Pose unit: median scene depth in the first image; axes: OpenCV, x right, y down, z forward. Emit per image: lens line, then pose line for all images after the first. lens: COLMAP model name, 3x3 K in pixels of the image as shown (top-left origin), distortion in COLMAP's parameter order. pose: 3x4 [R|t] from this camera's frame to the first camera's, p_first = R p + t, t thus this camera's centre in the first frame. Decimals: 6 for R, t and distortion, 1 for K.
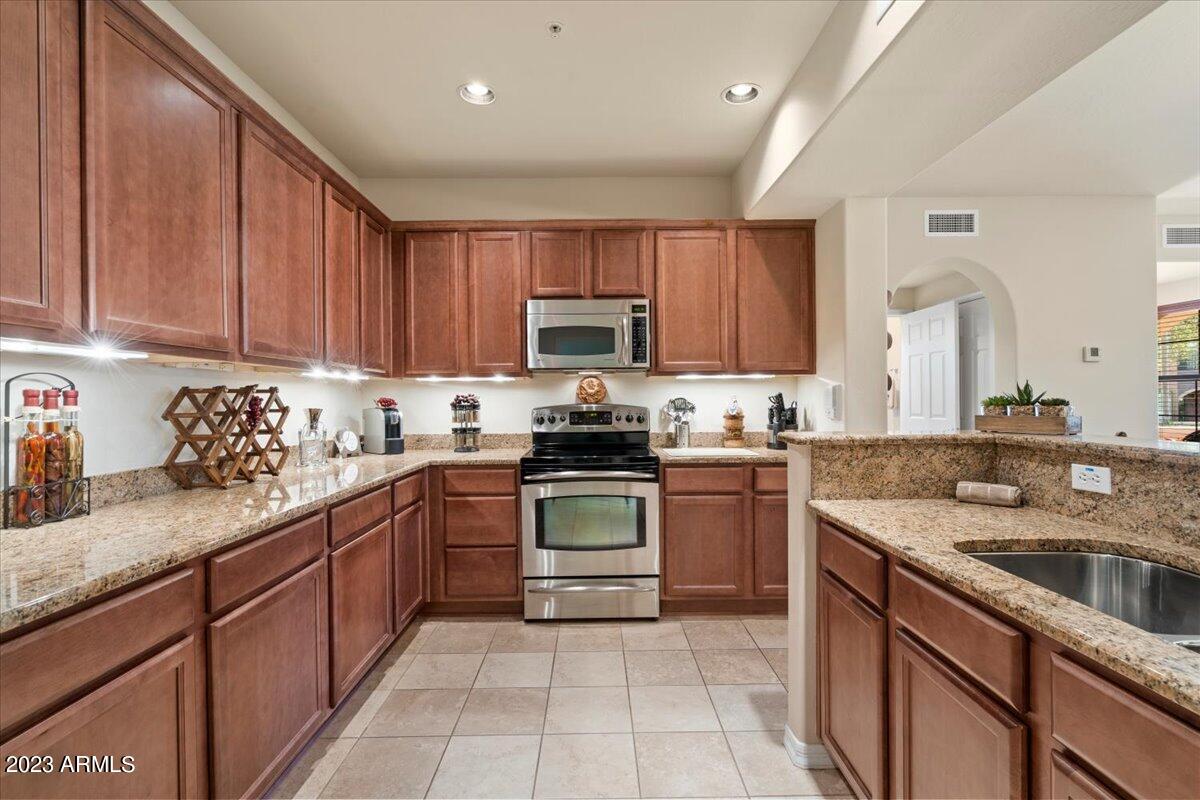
lens RADIAL K [[558.3, 0, 592.5], [0, 558.3, 403.0], [0, 0, 1]] dist [-0.003268, 0.001262]
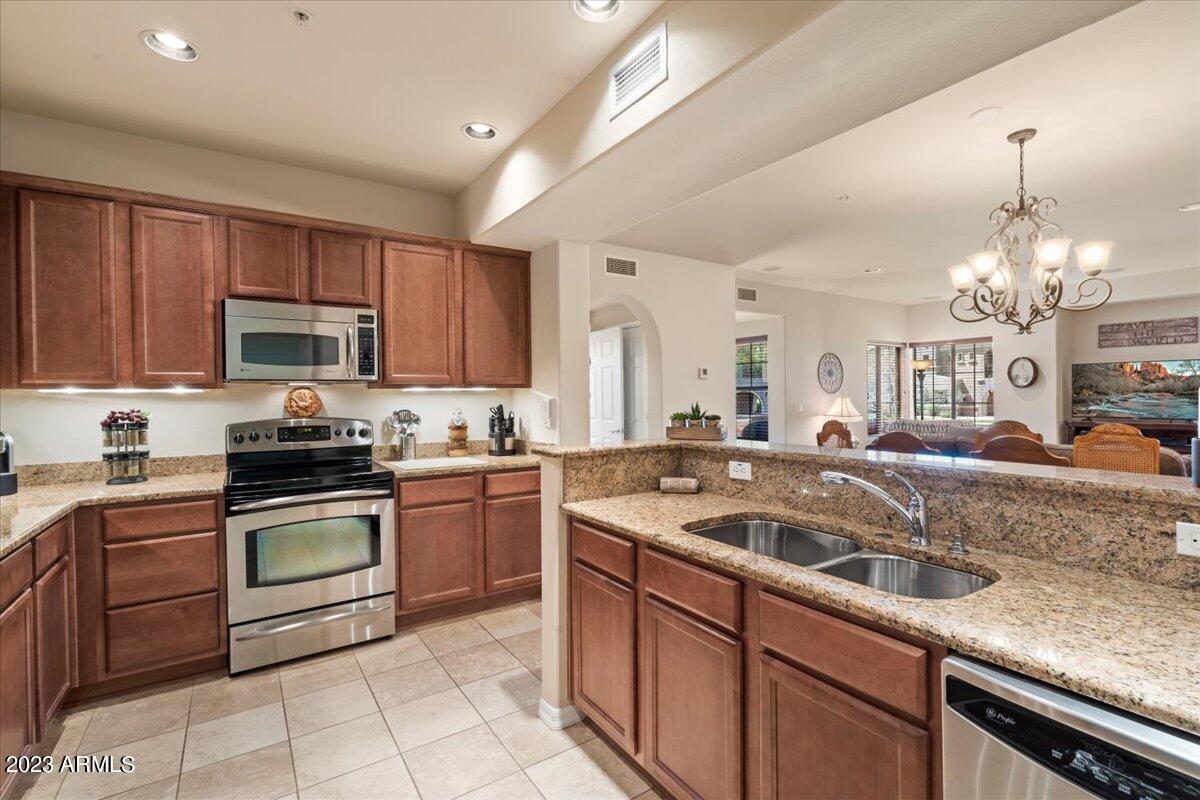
lens RADIAL K [[558.3, 0, 592.5], [0, 558.3, 403.0], [0, 0, 1]] dist [-0.003268, 0.001262]
pose [[0.833114, -0.011288, 0.552986, -0.126916], [0.008282, 0.999934, 0.007934, -0.029352], [-0.553039, -0.002030, 0.833153, -0.016407]]
